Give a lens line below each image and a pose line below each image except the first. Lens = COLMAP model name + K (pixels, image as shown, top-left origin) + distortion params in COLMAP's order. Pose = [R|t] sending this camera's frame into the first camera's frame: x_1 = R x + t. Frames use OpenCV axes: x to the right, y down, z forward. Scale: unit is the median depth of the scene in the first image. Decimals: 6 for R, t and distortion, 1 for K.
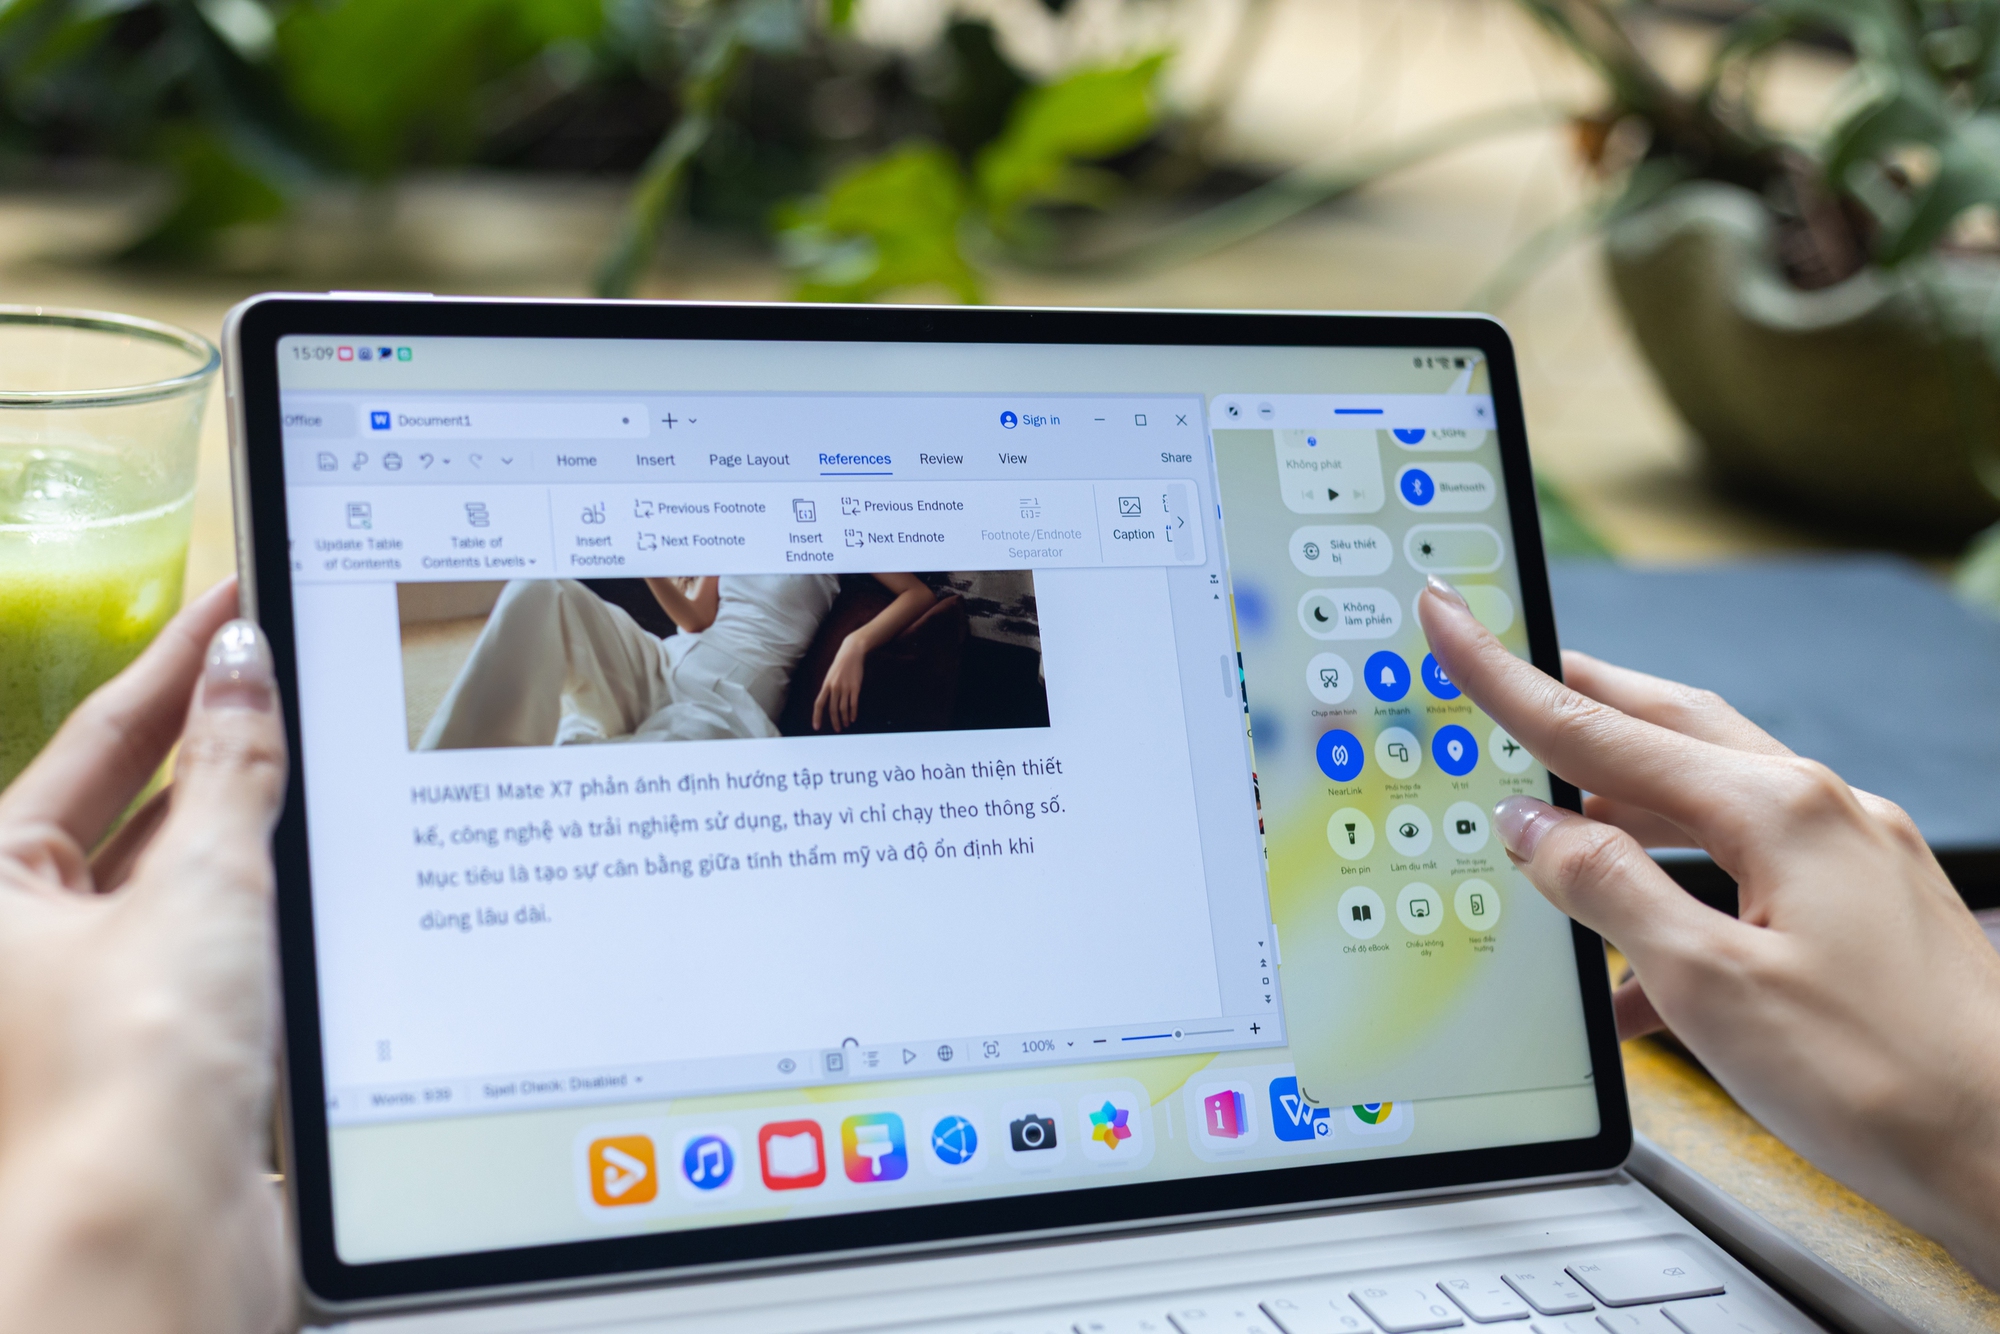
lens RADIAL K [[3064.6, 0, 1000.0], [0, 3064.6, 667.0], [0, 0, 1]] dist [-0.006254, 0.052963]
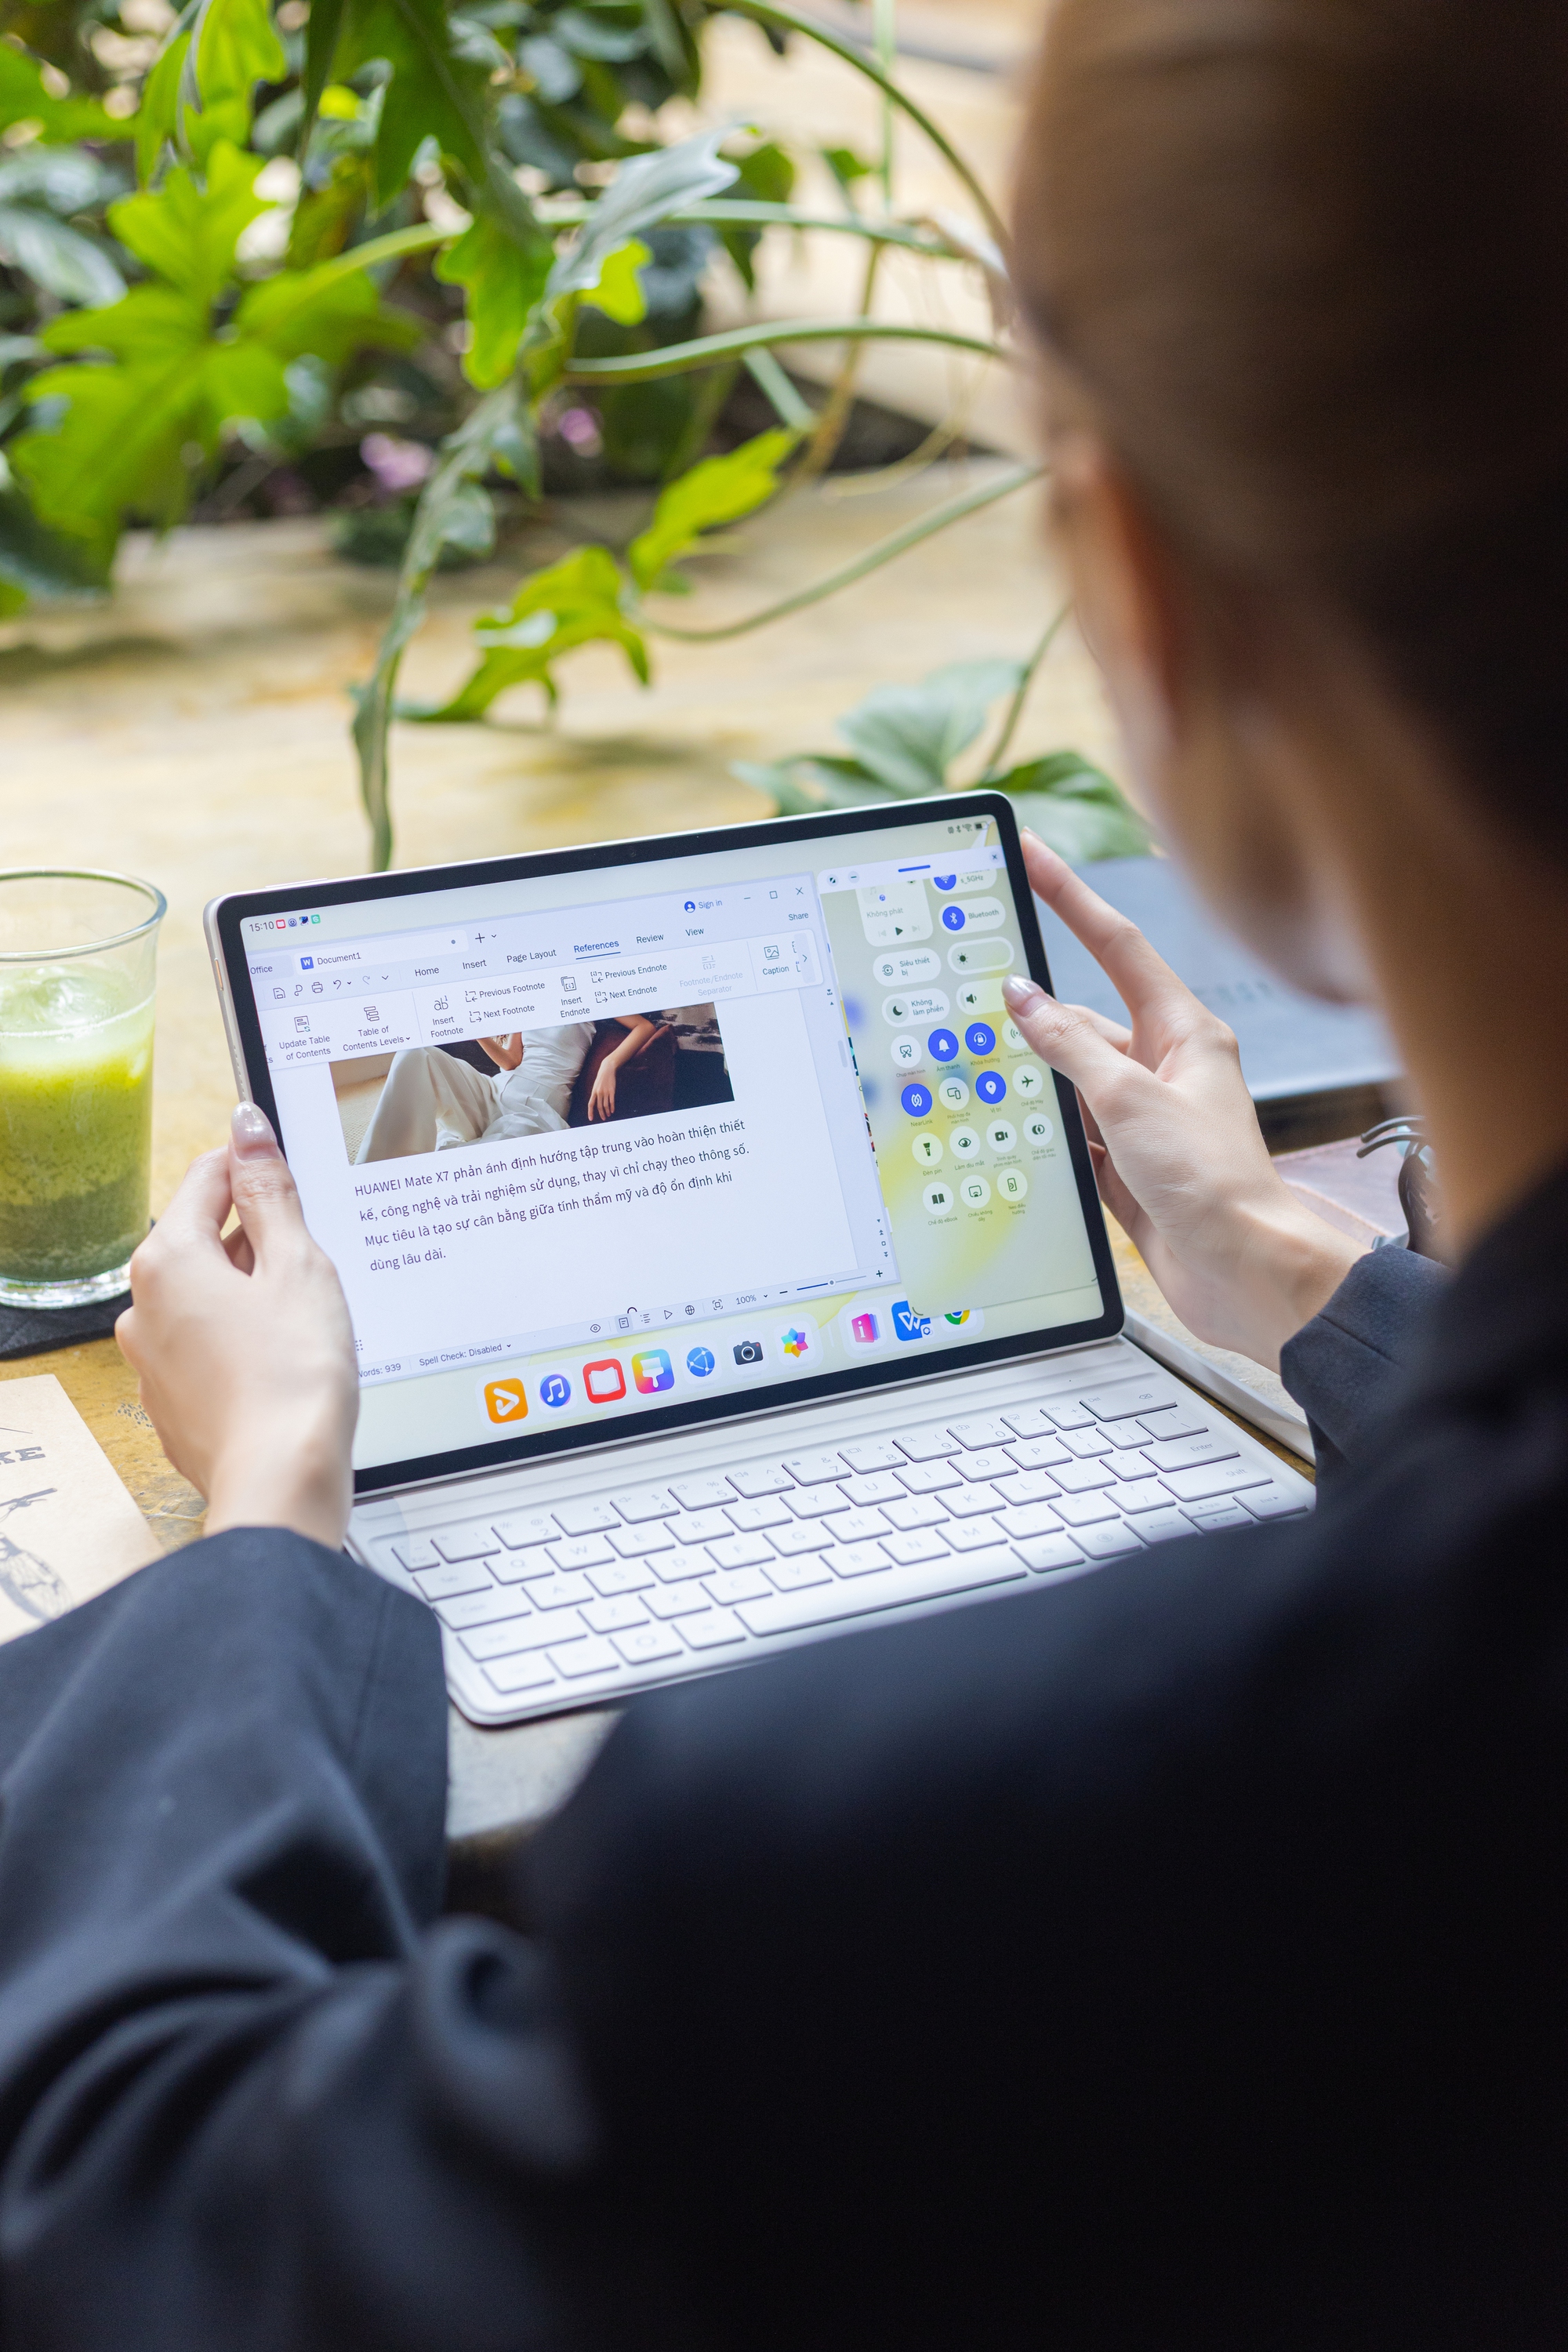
lens RADIAL K [[3603.9, 0, 784.0], [0, 3603.9, 1176.0], [0, 0, 1]] dist [-0.006254, 0.052963]
pose [[0.995081, -0.097071, 0.019781, 0.001064], [0.093876, 0.987741, 0.124720, -0.179210], [-0.031646, -0.122250, 0.991995, -0.898069]]
